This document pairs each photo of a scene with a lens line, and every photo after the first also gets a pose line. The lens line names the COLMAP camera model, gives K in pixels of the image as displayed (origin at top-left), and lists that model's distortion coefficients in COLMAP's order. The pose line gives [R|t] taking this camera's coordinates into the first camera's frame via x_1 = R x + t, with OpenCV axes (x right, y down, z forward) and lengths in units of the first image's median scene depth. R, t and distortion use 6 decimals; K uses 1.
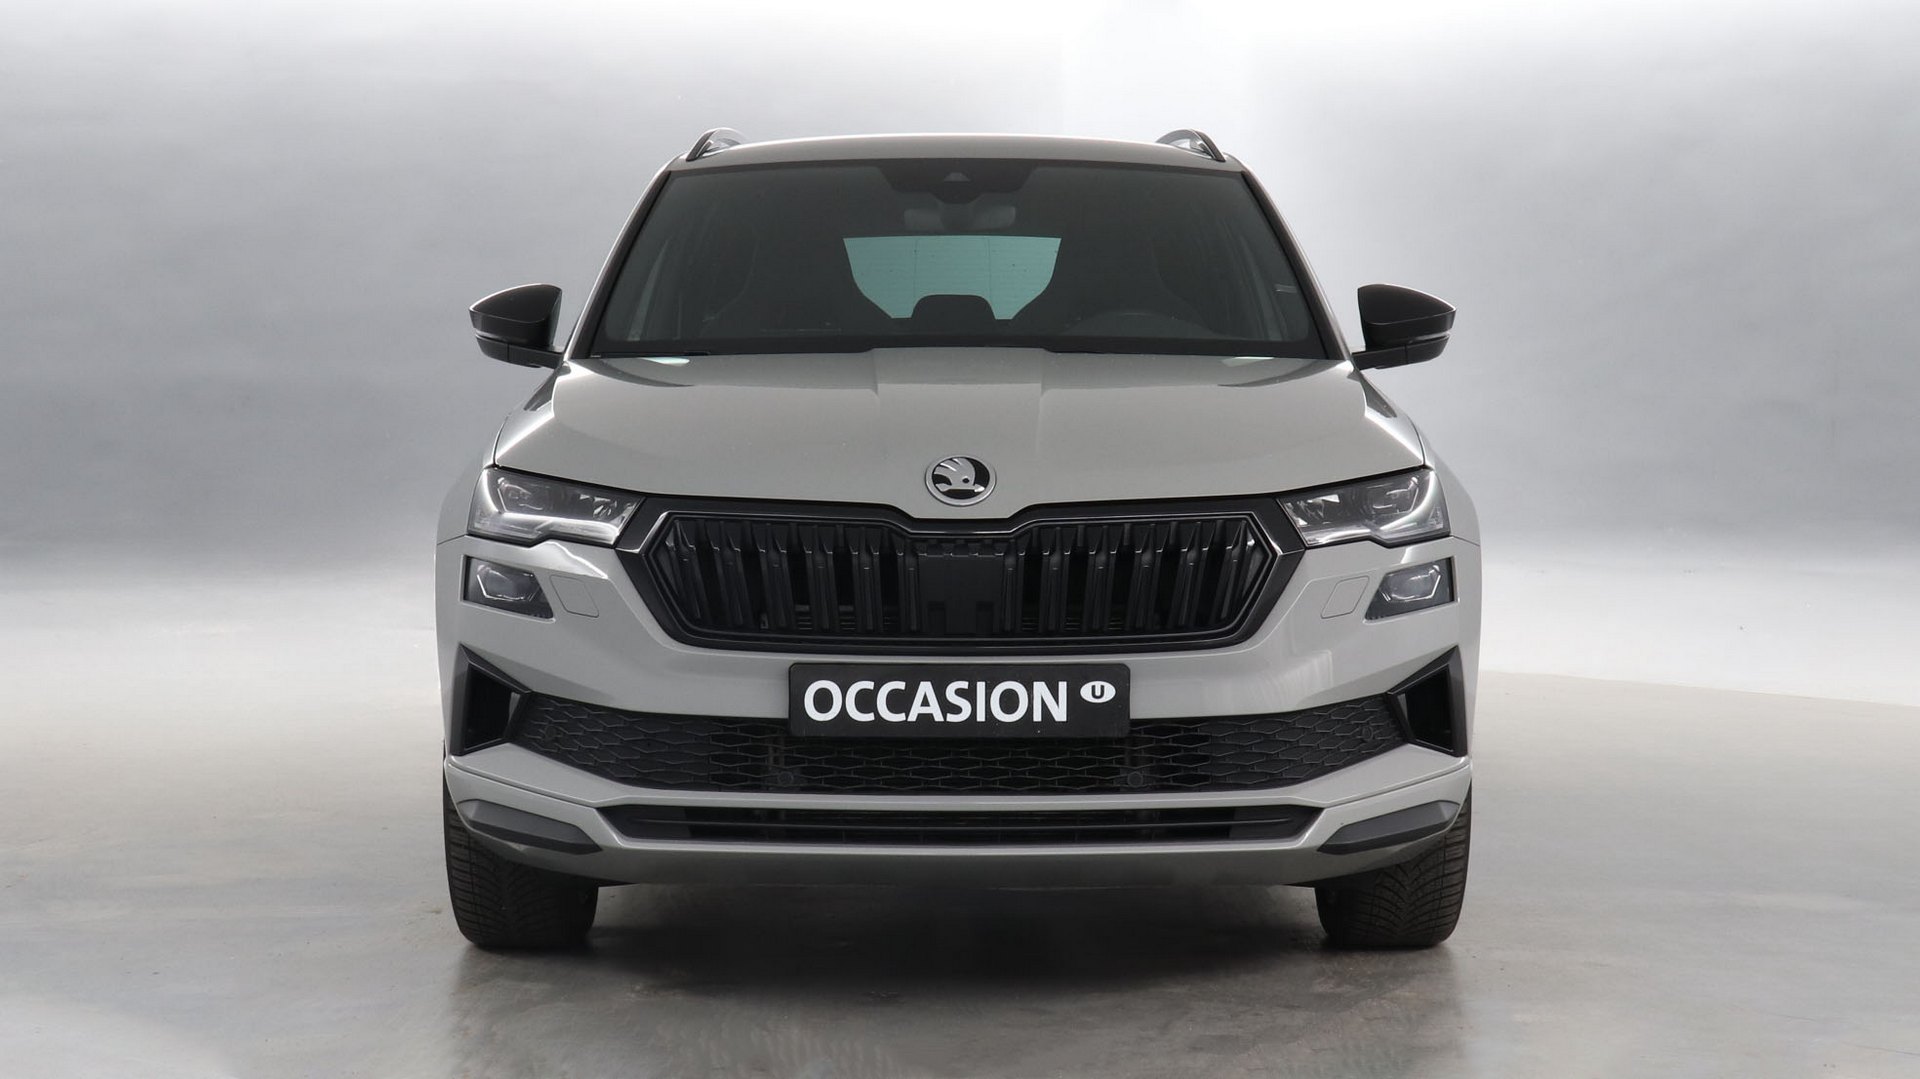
lens RADIAL K [[2817.4, 0, 960.0], [0, 2817.4, 539.5], [0, 0, 1]] dist [-0.002365, 0.019740]
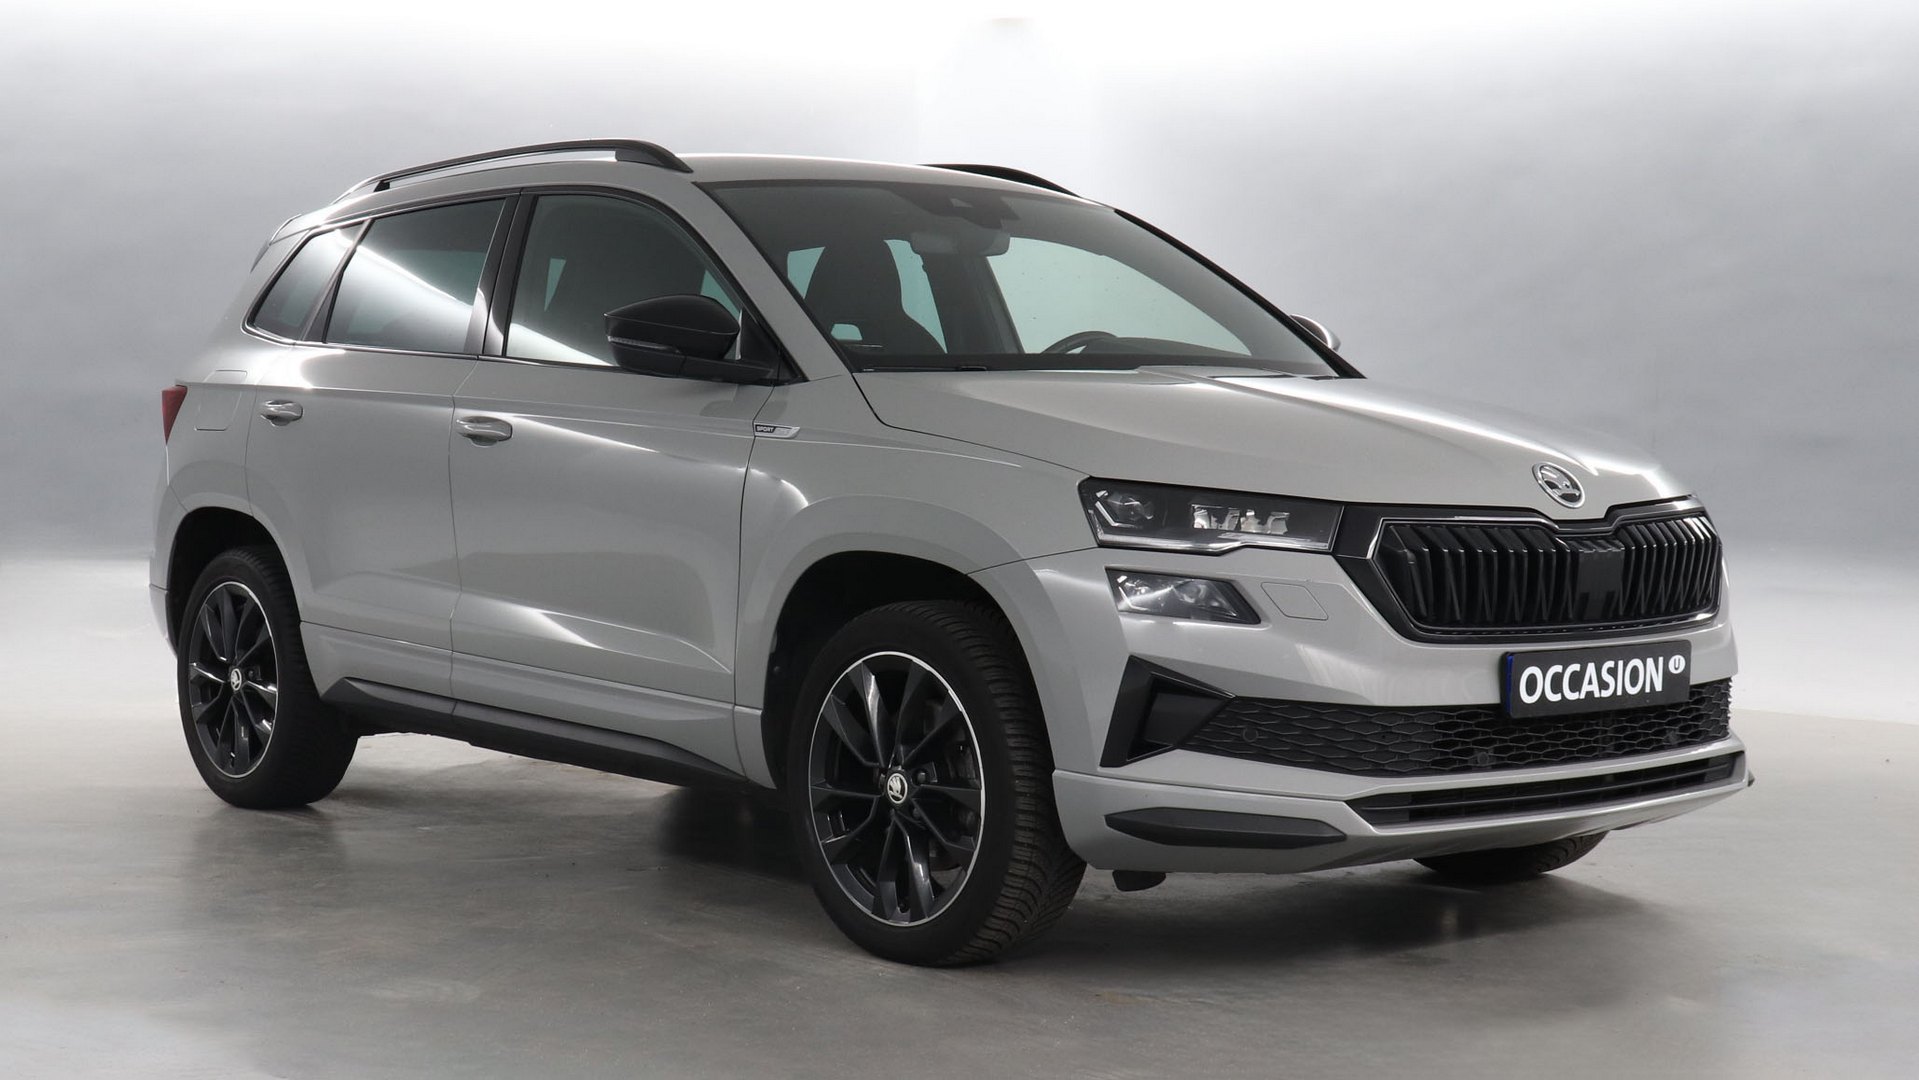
lens RADIAL K [[2815.9, 0, 959.5], [0, 2815.9, 540.0], [0, 0, 1]] dist [-0.002365, 0.019740]
pose [[0.767381, -0.023944, 0.640744, -0.930776], [0.022008, 0.999697, 0.011001, -0.017120], [-0.640814, 0.005660, 0.767675, 0.290838]]
